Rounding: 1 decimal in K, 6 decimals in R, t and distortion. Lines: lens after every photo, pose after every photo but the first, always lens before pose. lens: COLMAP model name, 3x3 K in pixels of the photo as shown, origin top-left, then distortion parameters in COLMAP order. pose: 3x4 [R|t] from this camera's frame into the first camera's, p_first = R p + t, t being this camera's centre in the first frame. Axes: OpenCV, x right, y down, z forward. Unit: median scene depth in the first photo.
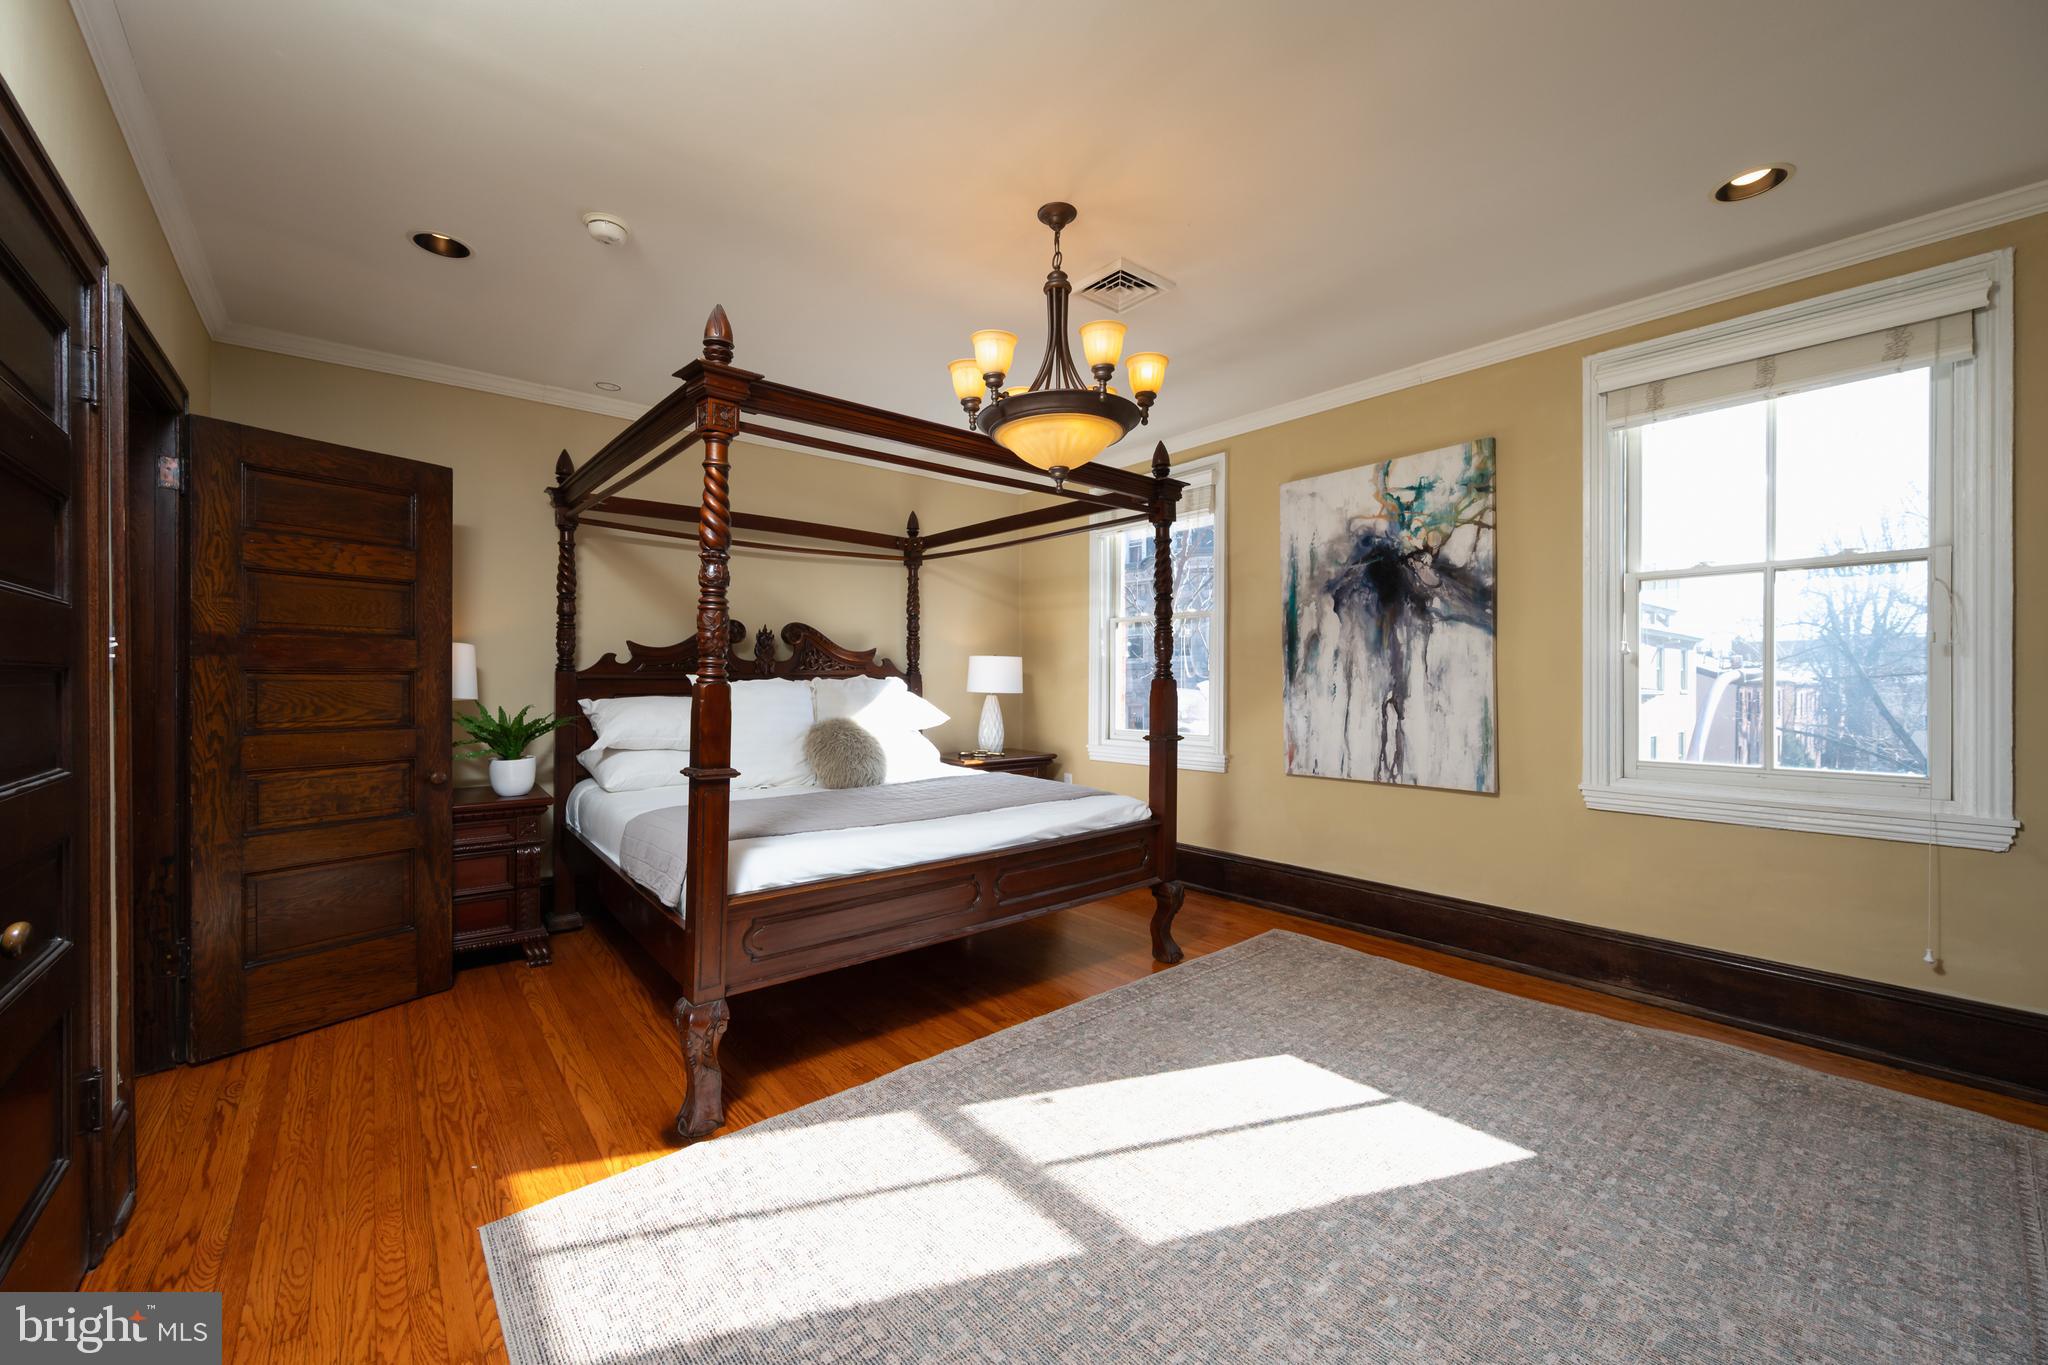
lens RADIAL K [[807.9, 0, 1029.7], [0, 807.9, 677.6], [0, 0, 1]] dist [0.000399, -0.000098]
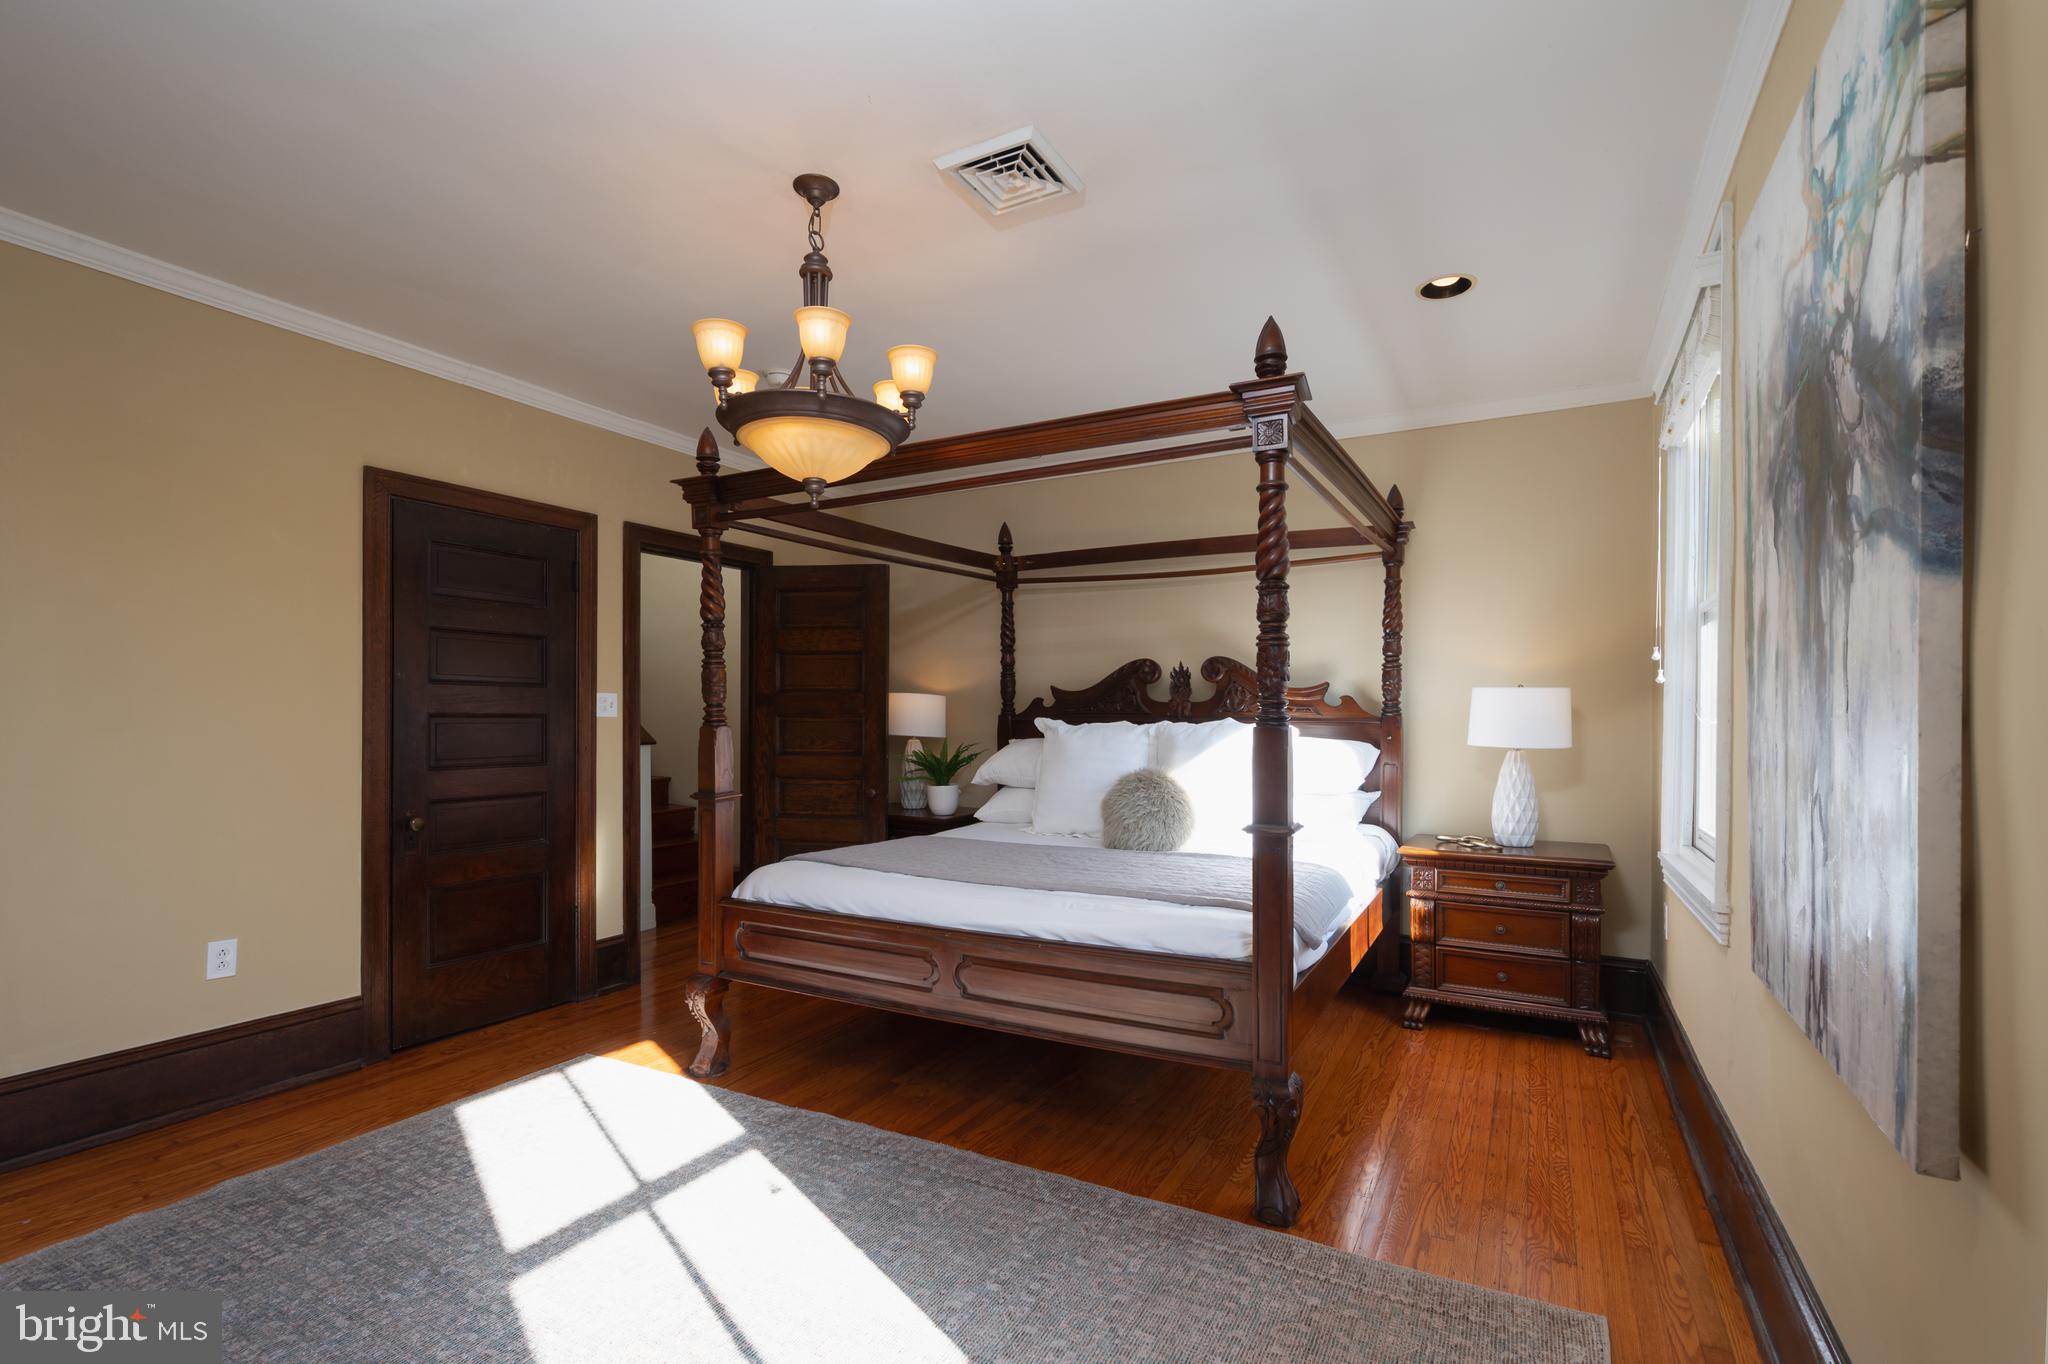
lens RADIAL K [[921.7, 0, 1023.4], [0, 921.7, 704.1], [0, 0, 1]] dist [-0.018081, -0.000071]
pose [[0.356332, -0.014710, -0.934244, 0.666098], [-0.003240, 0.999851, -0.016978, -0.000561], [0.934354, 0.009077, 0.356231, 0.556146]]
